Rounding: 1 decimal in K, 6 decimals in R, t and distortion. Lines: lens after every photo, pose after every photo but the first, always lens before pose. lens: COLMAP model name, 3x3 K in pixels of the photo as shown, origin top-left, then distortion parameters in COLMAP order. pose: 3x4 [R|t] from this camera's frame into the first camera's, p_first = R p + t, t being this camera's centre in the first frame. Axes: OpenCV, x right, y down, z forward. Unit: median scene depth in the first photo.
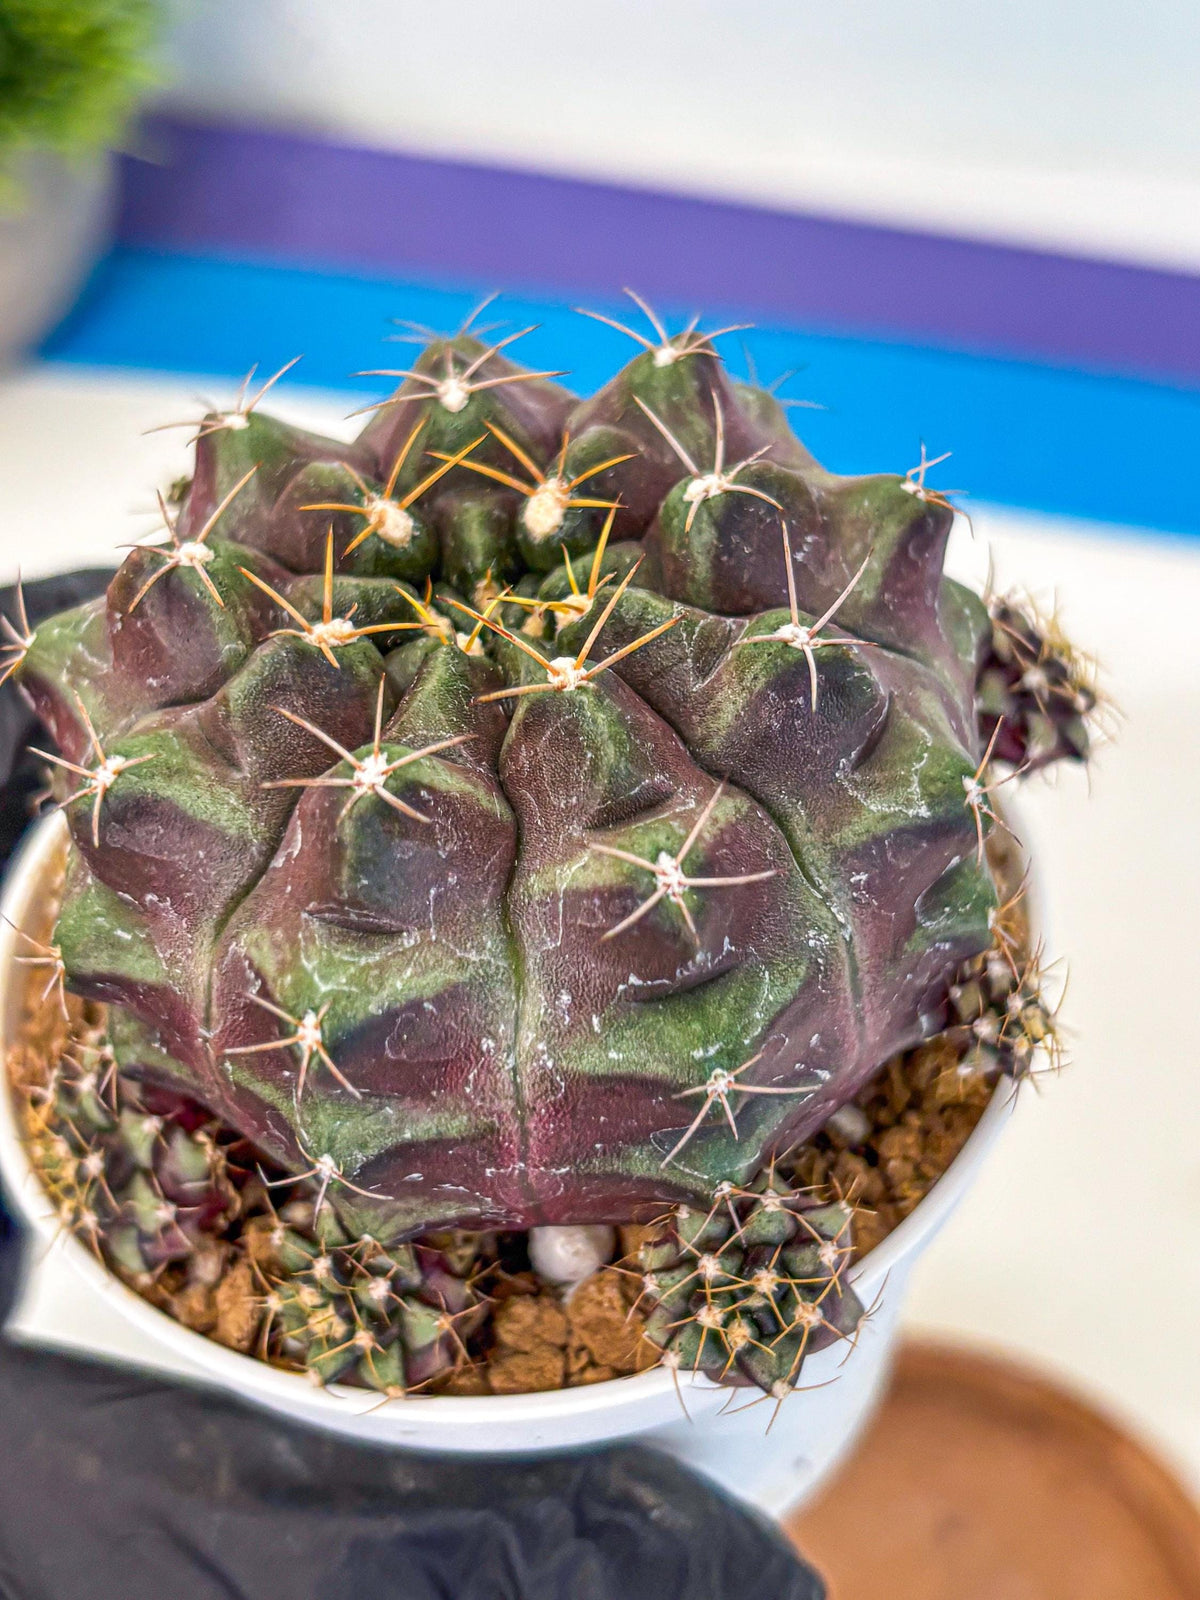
lens RADIAL K [[2187.7, 0, 600.0], [0, 2187.7, 800.0], [0, 0, 1]] dist [0.261887, -0.922651]
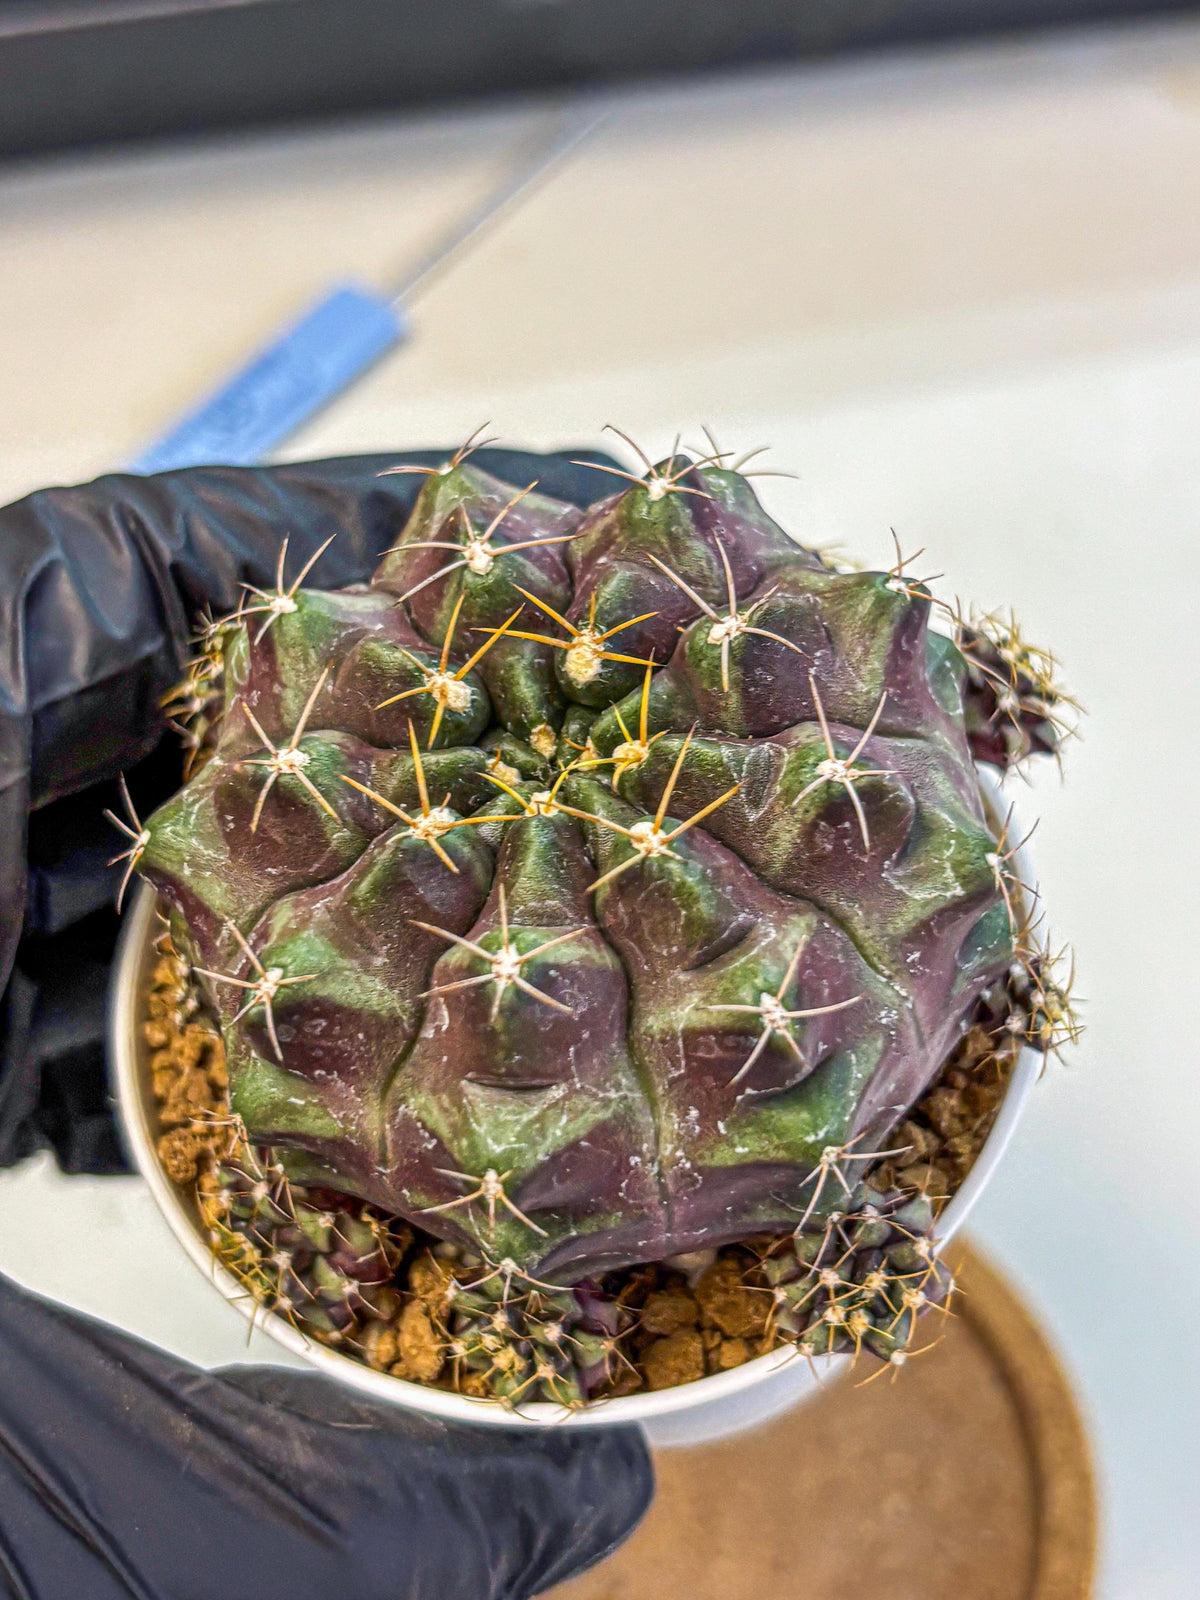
lens RADIAL K [[2187.7, 0, 600.0], [0, 2187.7, 800.0], [0, 0, 1]] dist [0.261887, -0.922651]
pose [[0.983734, -0.169022, 0.060824, -0.105879], [0.156100, 0.971910, 0.176138, -0.281893], [-0.088887, -0.163778, 0.982485, -0.134235]]
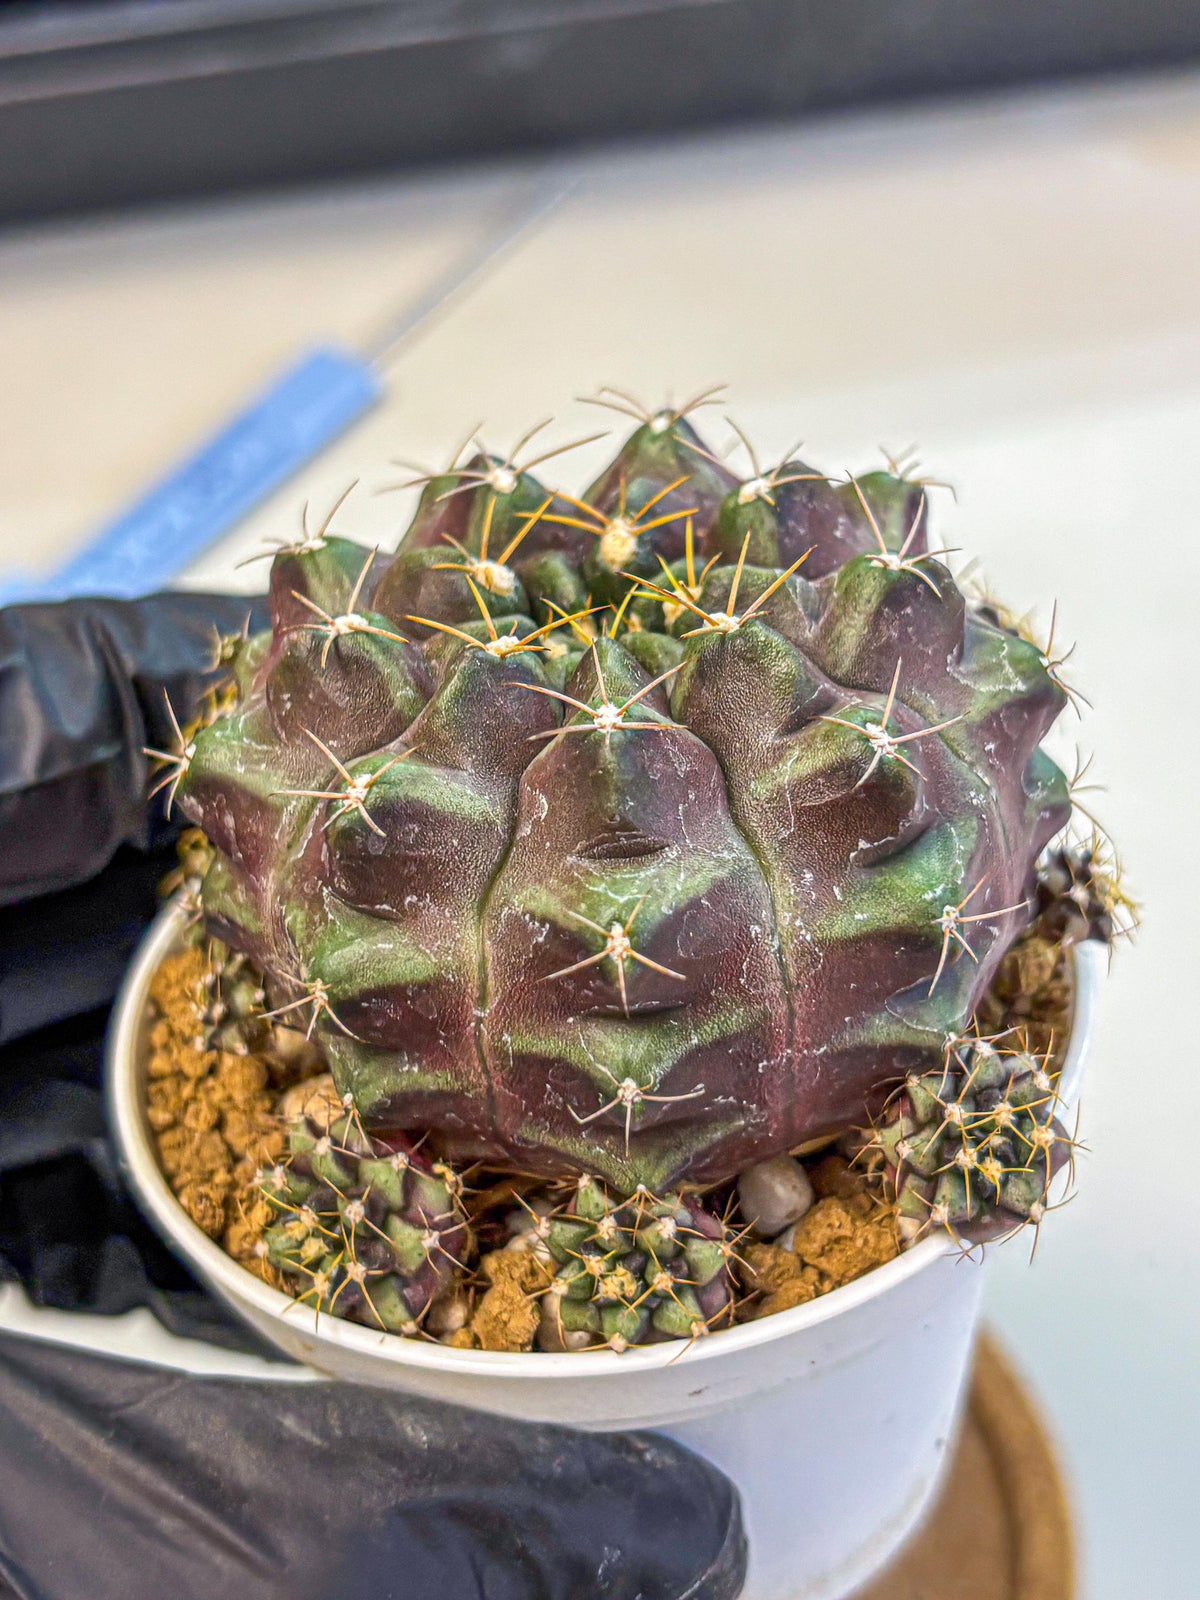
lens RADIAL K [[2187.7, 0, 600.0], [0, 2187.7, 800.0], [0, 0, 1]] dist [0.261887, -0.922651]
pose [[0.944756, -0.204478, 0.256175, -0.392134], [0.256084, 0.948297, -0.187494, 0.232107], [-0.204591, 0.242738, 0.948272, -0.078052]]
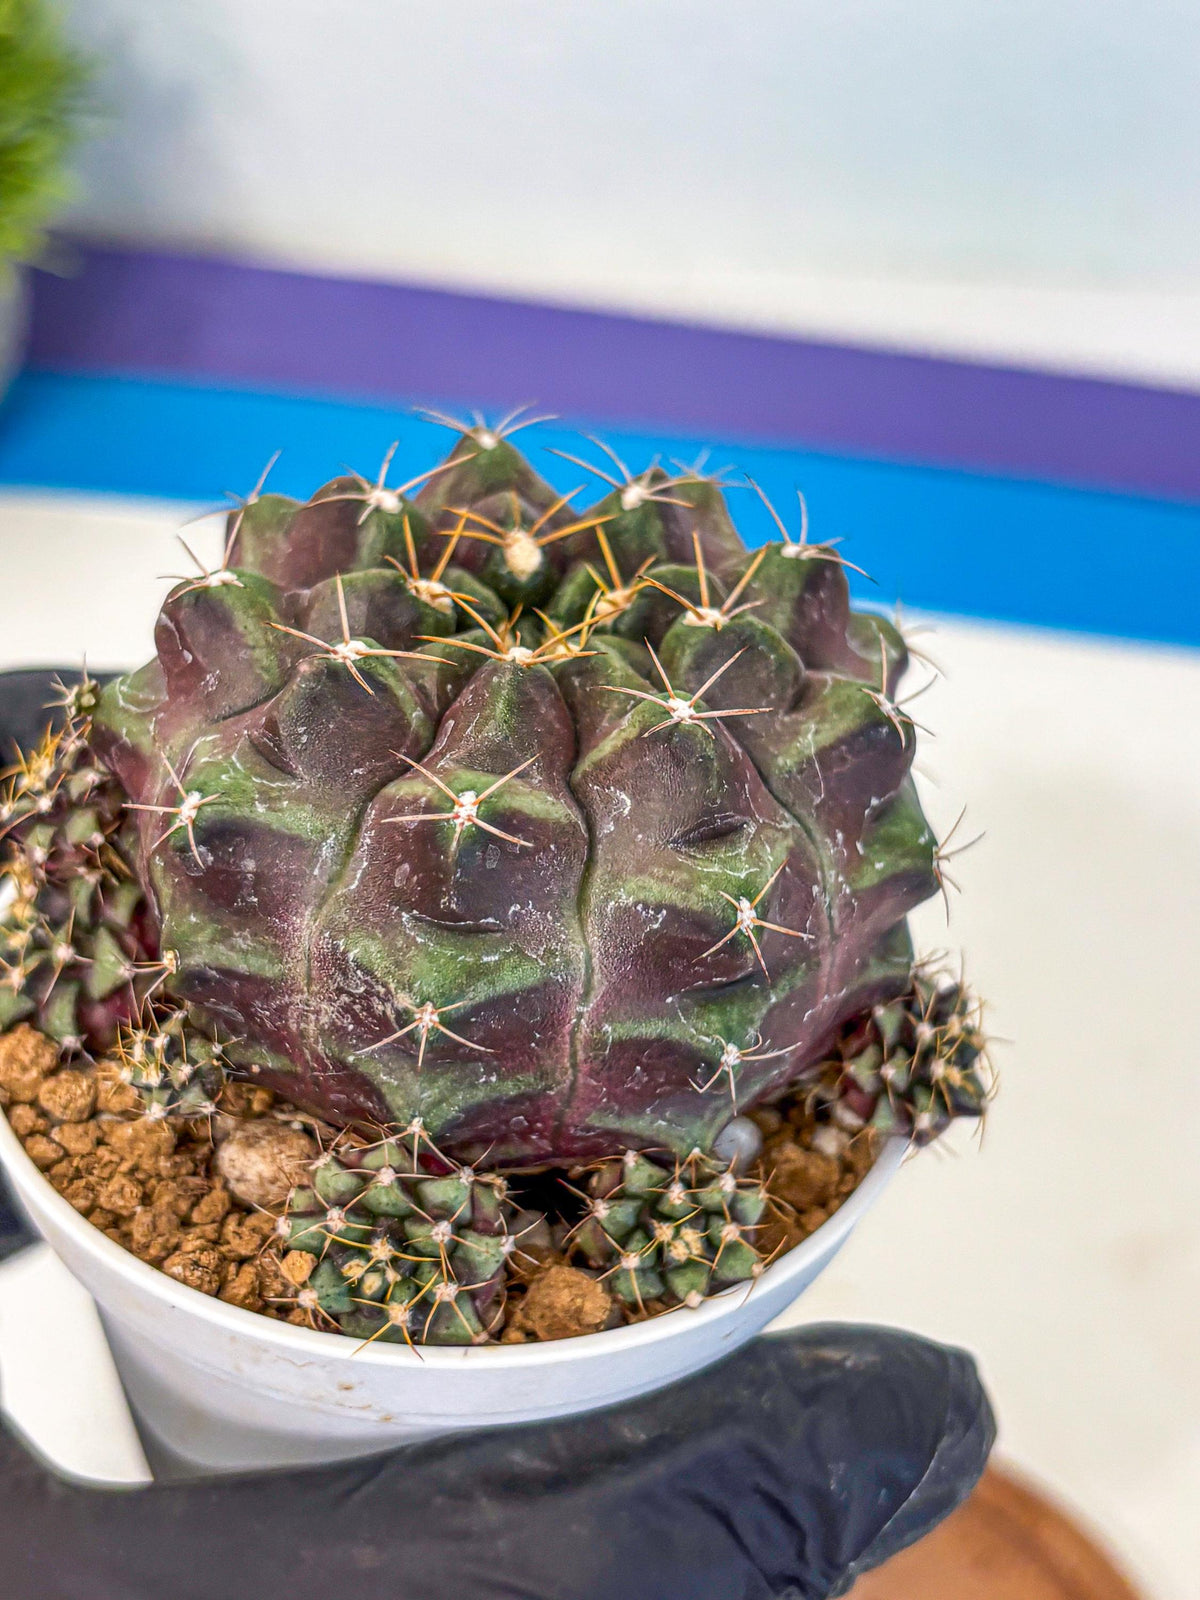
lens RADIAL K [[2187.7, 0, 600.0], [0, 2187.7, 800.0], [0, 0, 1]] dist [0.261887, -0.922651]
pose [[0.673912, -0.304591, 0.673102, -0.928167], [0.429884, 0.902617, -0.021951, 0.038305], [-0.600867, 0.304149, 0.739224, 0.129343]]
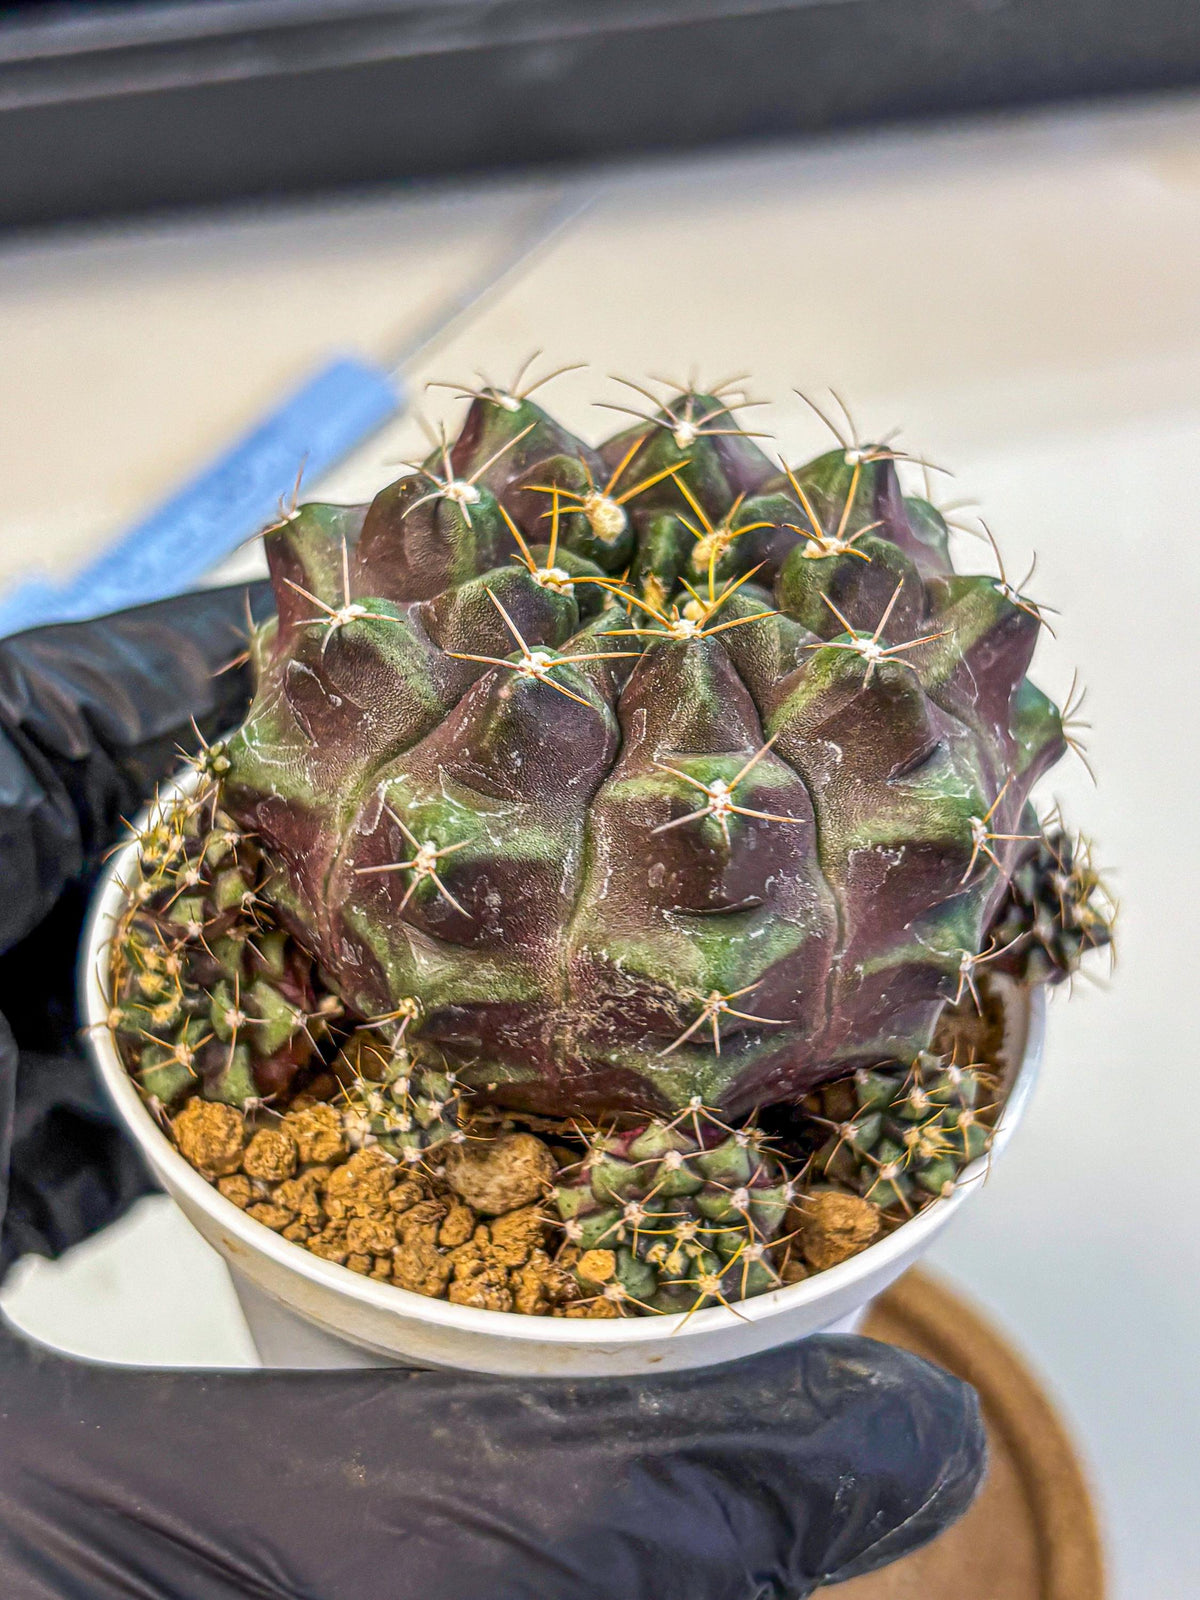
lens RADIAL K [[2187.7, 0, 600.0], [0, 2187.7, 800.0], [0, 0, 1]] dist [0.261887, -0.922651]
pose [[0.413819, -0.503283, 0.758591, -1.101879], [0.602889, 0.775873, 0.185867, -0.257508], [-0.682113, 0.380431, 0.624495, 0.338776]]
